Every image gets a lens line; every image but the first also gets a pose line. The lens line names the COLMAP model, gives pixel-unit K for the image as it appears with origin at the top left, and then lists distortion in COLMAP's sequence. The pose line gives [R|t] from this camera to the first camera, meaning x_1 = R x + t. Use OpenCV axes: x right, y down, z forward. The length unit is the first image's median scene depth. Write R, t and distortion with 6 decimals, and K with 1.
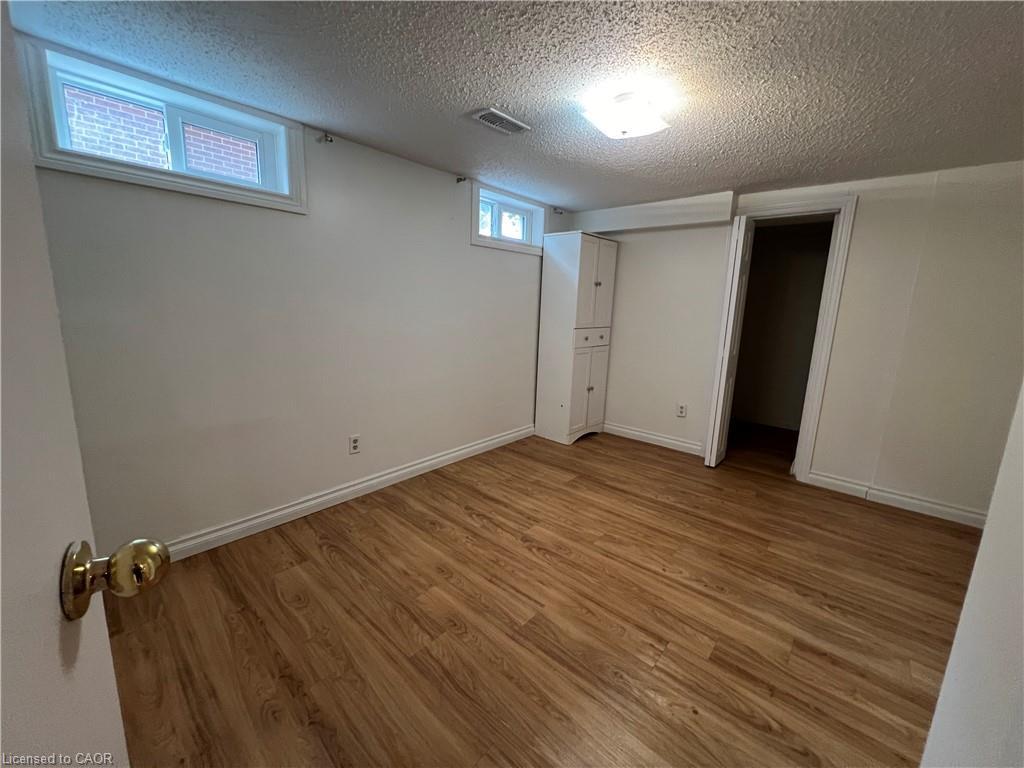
lens RADIAL K [[408.3, 0, 510.5], [0, 408.3, 381.3], [0, 0, 1]] dist [0.000703, 0.001033]
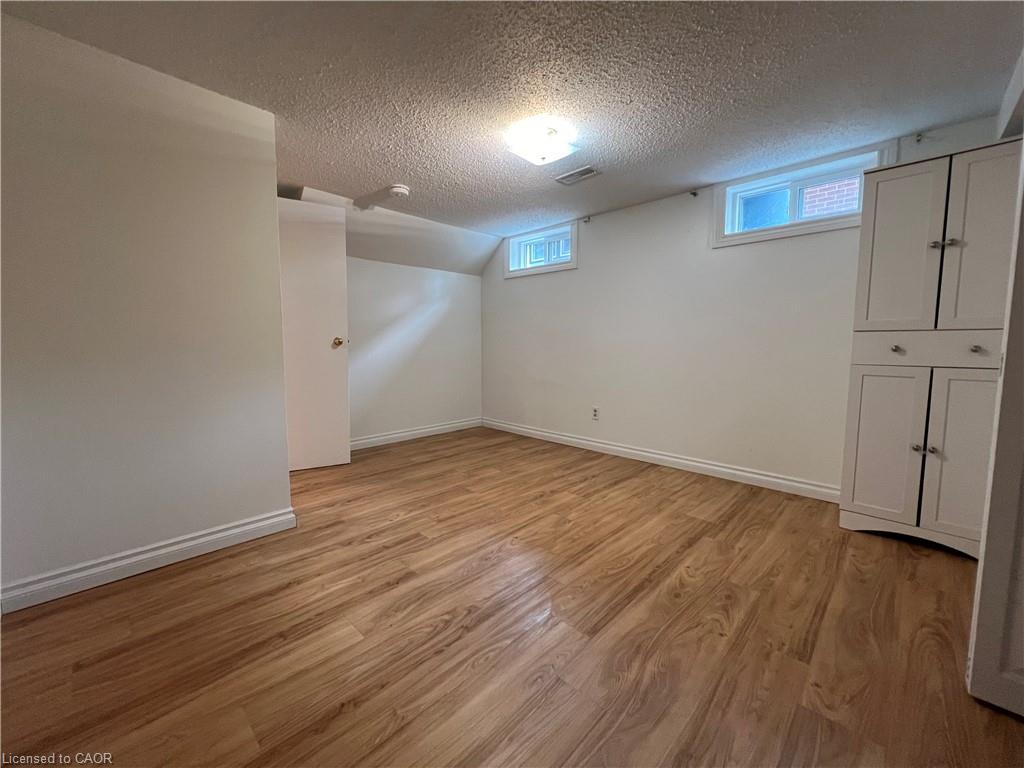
lens RADIAL K [[407.6, 0, 508.8], [0, 407.6, 382.7], [0, 0, 1]] dist [-0.011106, 0.000231]
pose [[-0.056215, 0.061534, -0.996521, 1.173373], [-0.195141, 0.978172, 0.071409, 0.004130], [0.979163, 0.198477, -0.042980, 0.802318]]
